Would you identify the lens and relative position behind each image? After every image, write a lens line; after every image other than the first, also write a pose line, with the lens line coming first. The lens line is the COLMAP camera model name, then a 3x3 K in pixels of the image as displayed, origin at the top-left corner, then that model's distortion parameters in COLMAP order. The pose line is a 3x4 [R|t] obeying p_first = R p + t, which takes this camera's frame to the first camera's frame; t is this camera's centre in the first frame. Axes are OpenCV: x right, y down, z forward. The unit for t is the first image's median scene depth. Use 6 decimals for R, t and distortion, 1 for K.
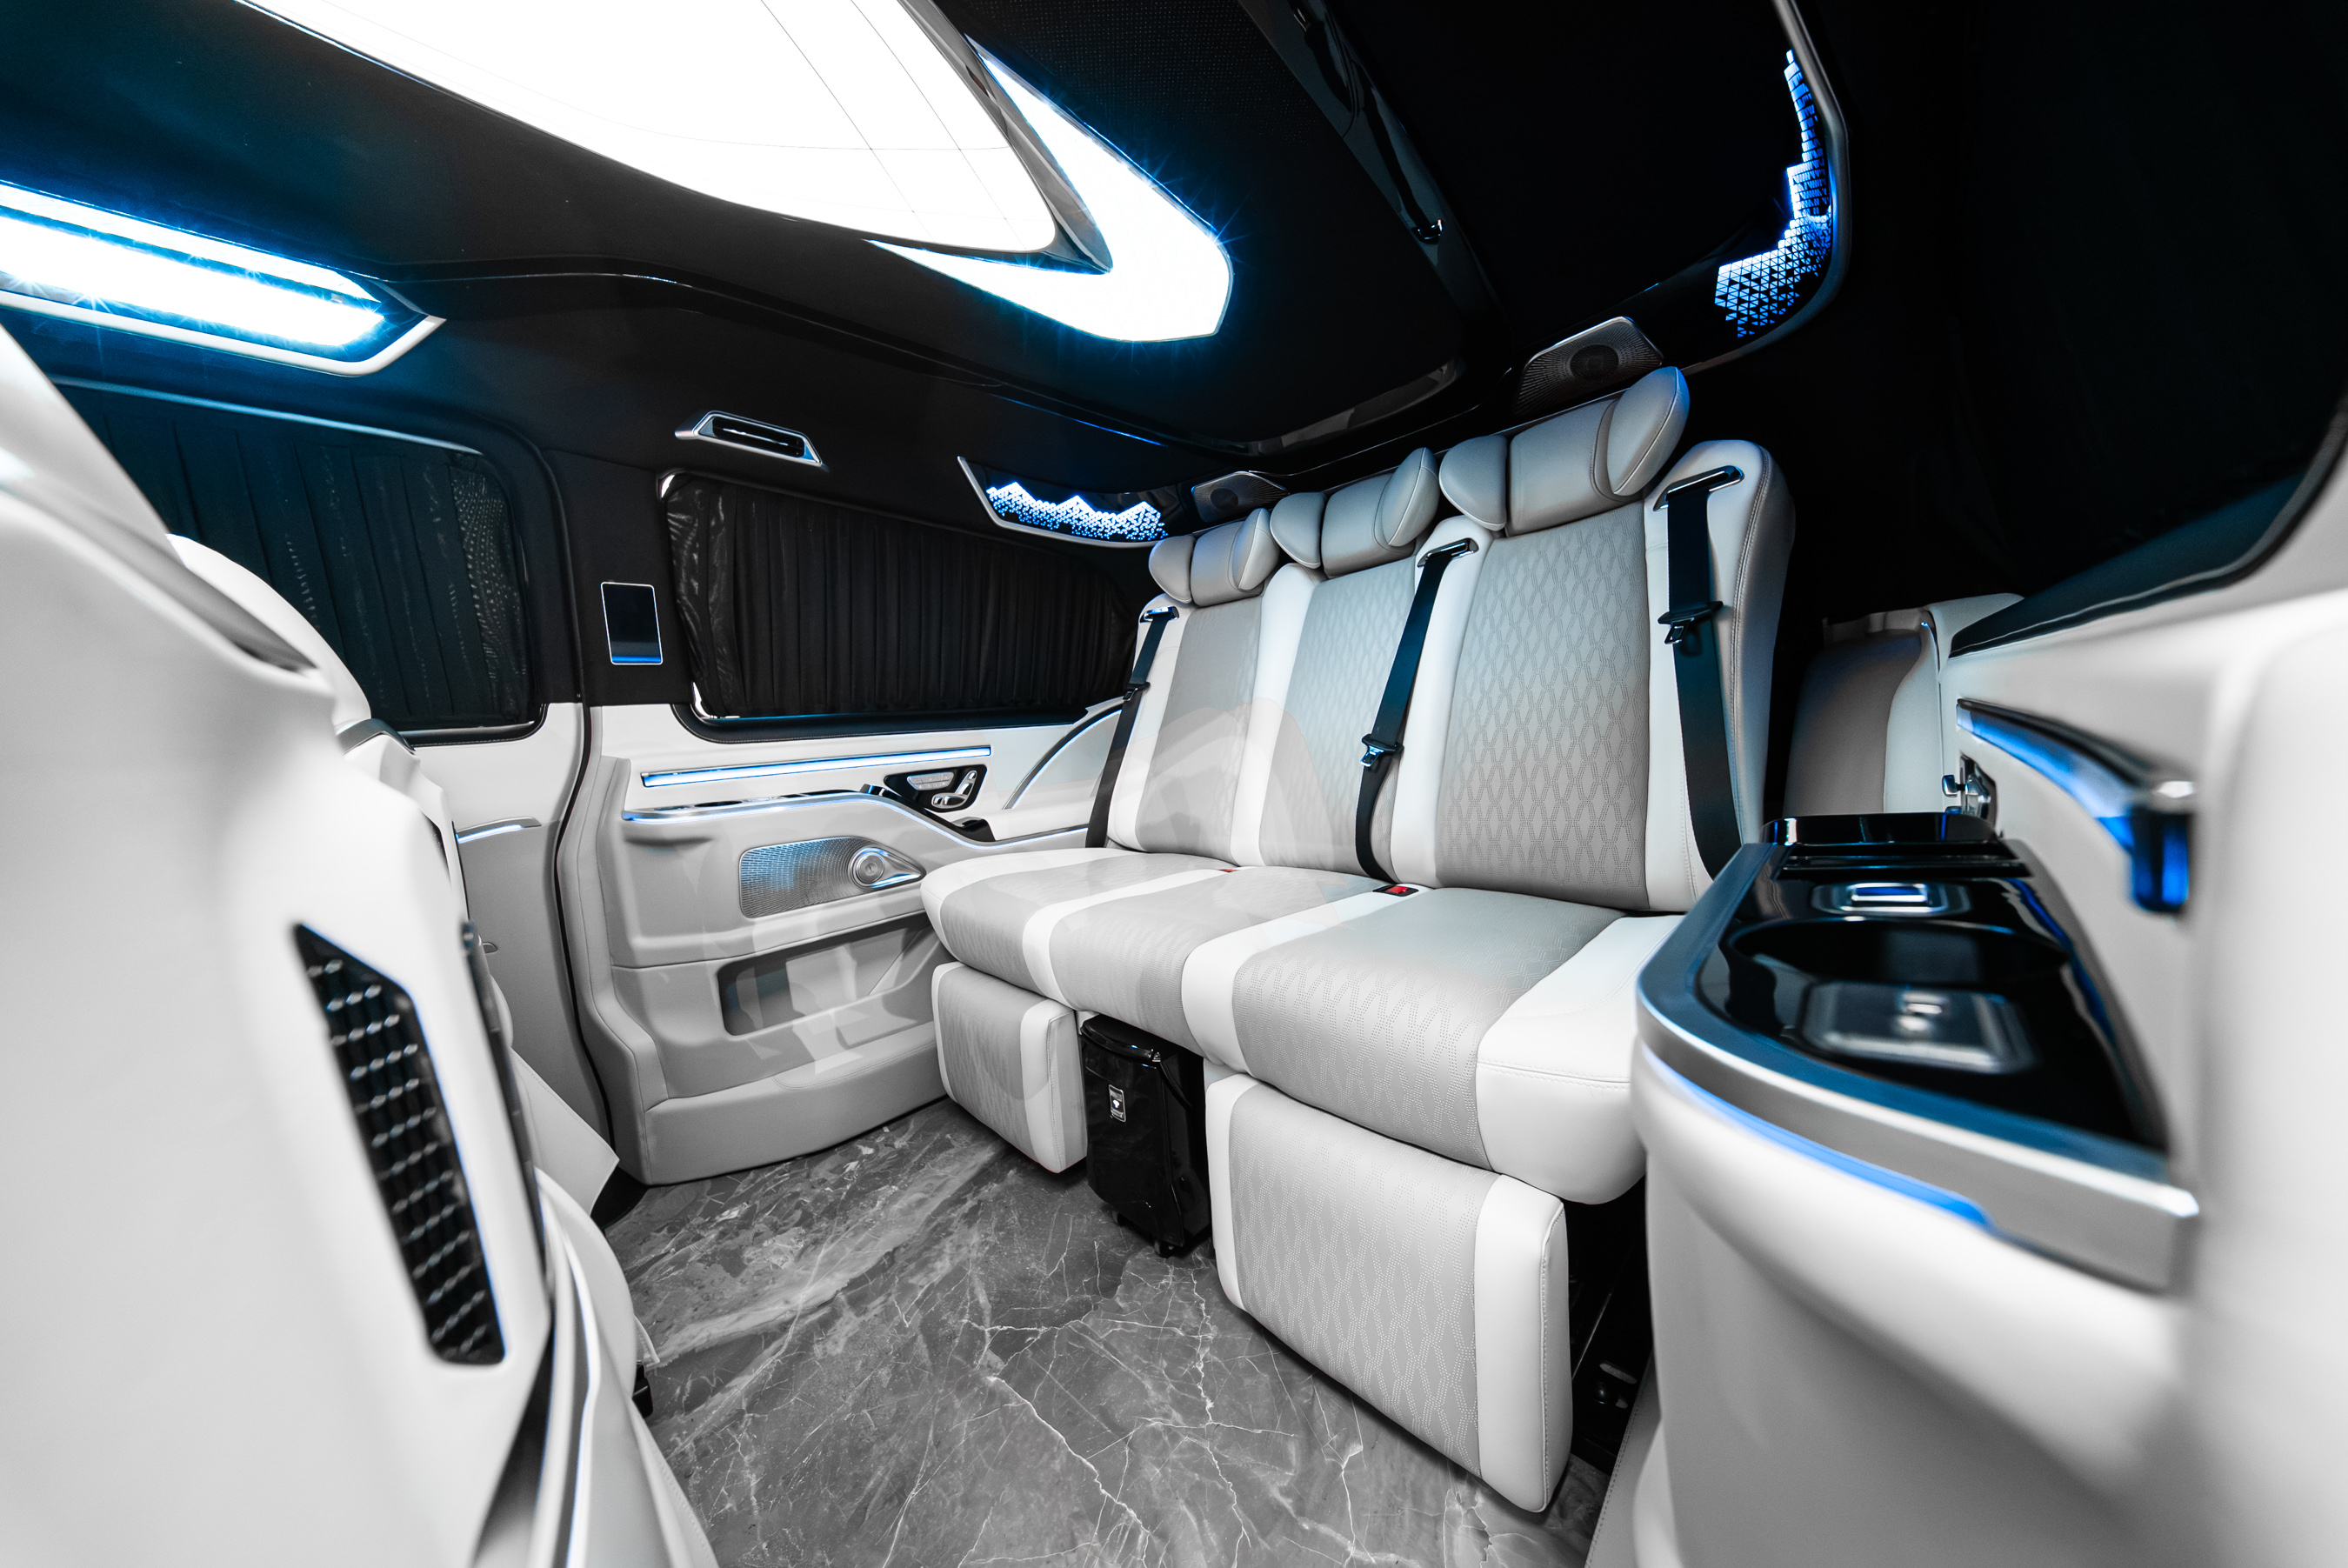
lens RADIAL K [[686.3, 0, 1189.7], [0, 686.3, 793.8], [0, 0, 1]] dist [-0.007056, -0.000930]
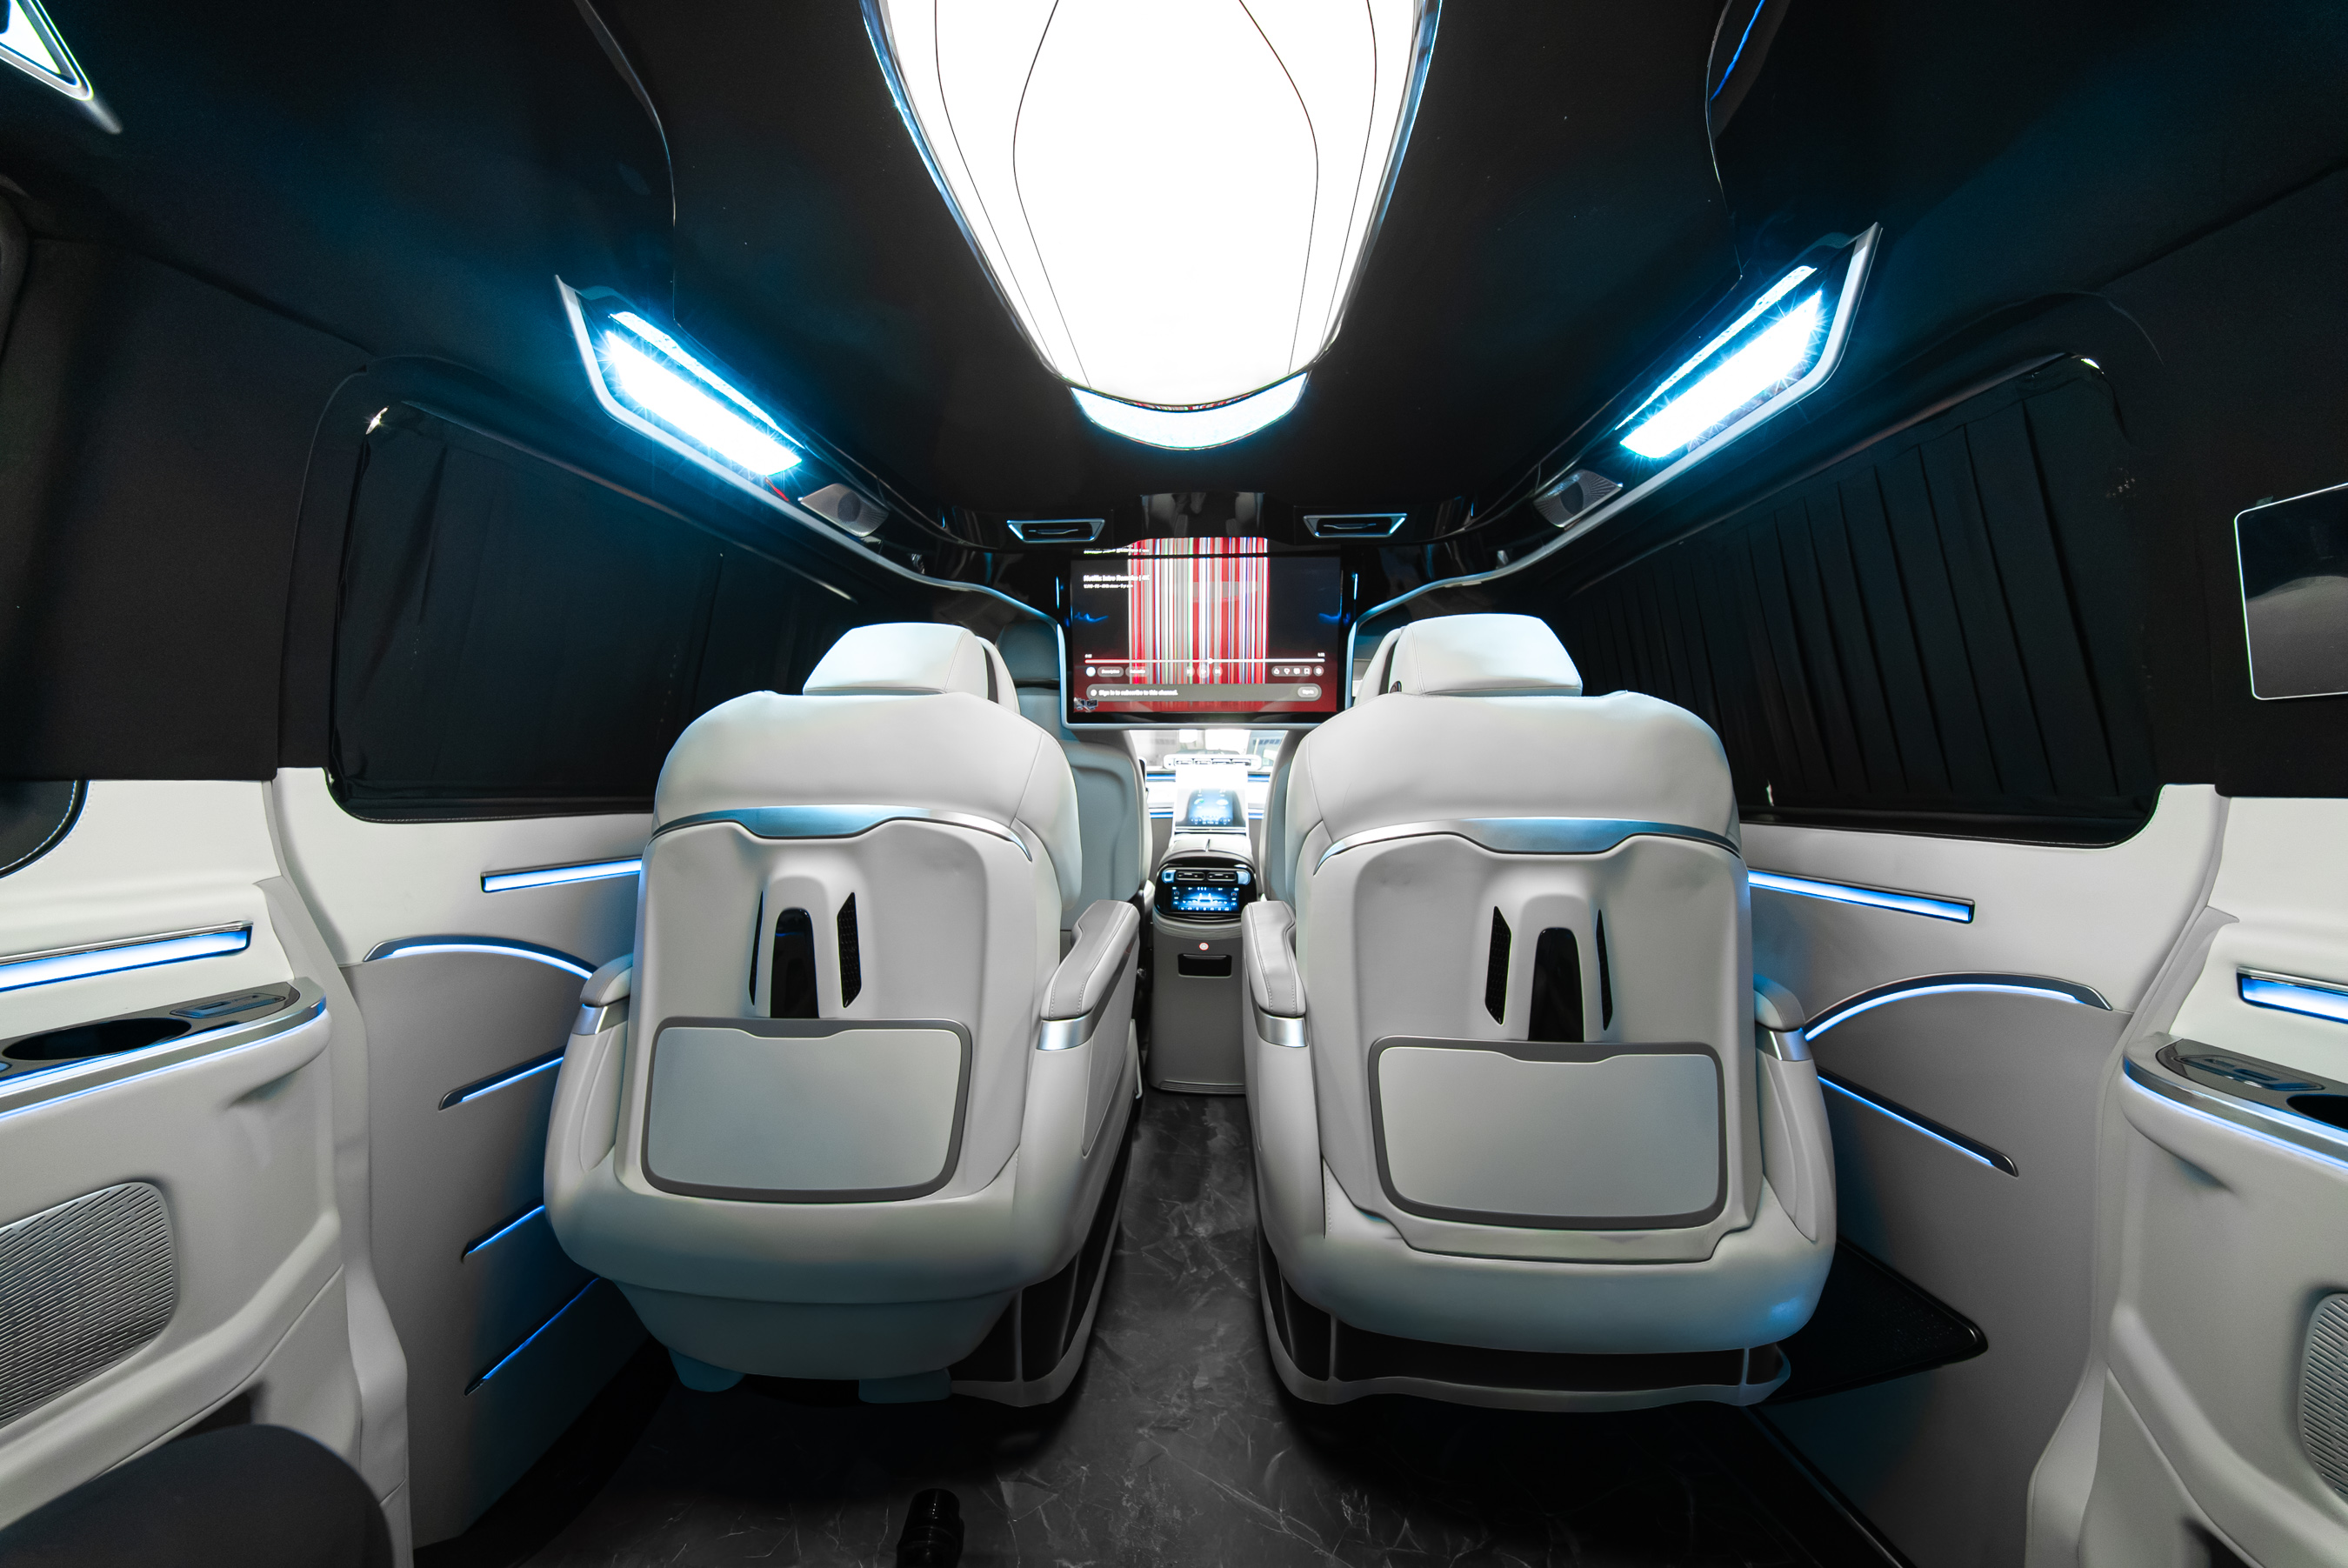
lens RADIAL K [[686.3, 0, 1176.8], [0, 686.3, 784.1], [0, 0, 1]] dist [-0.007056, -0.000930]
pose [[-0.758544, 0.075995, -0.647175, -0.069973], [-0.017020, 0.990527, 0.136263, -0.185659], [0.651400, 0.114376, -0.750064, 0.889416]]
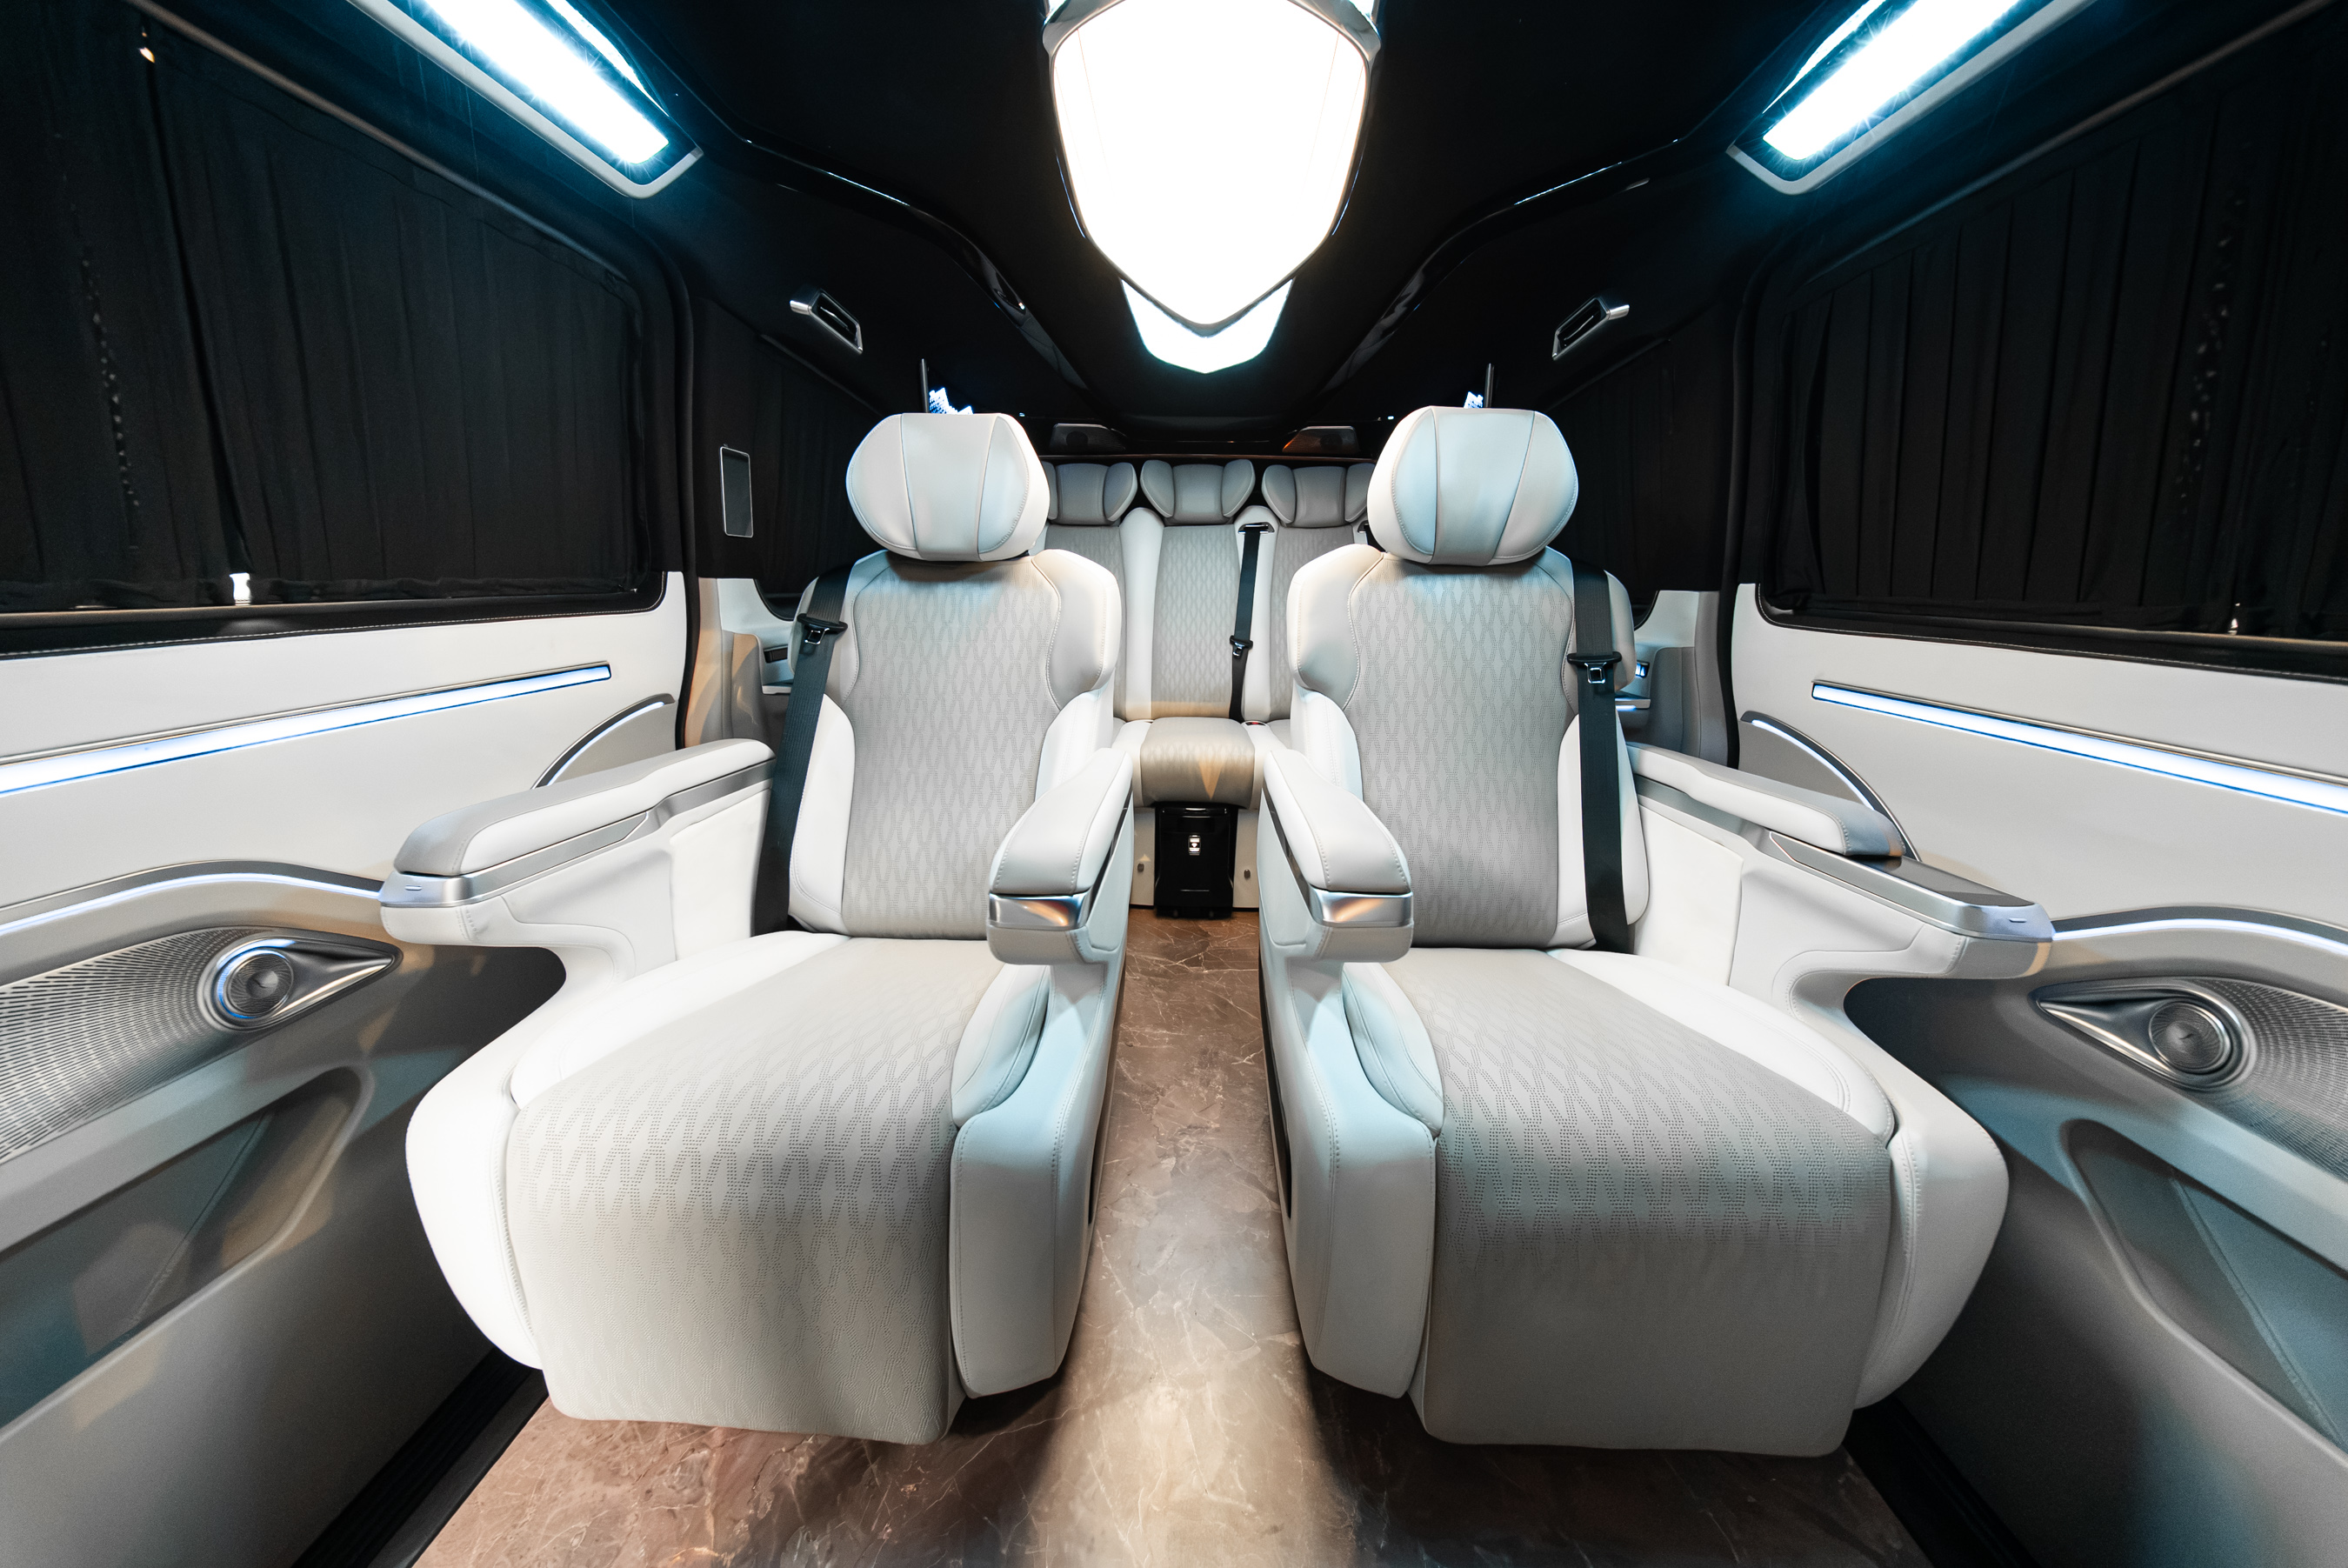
lens RADIAL K [[686.3, 0, 1181.8], [0, 686.3, 798.7], [0, 0, 1]] dist [-0.007056, -0.000930]
pose [[0.726118, -0.124063, 0.676285, -1.089955], [0.003873, 0.984309, 0.176412, 0.013837], [-0.687560, -0.125476, 0.715205, -0.203630]]
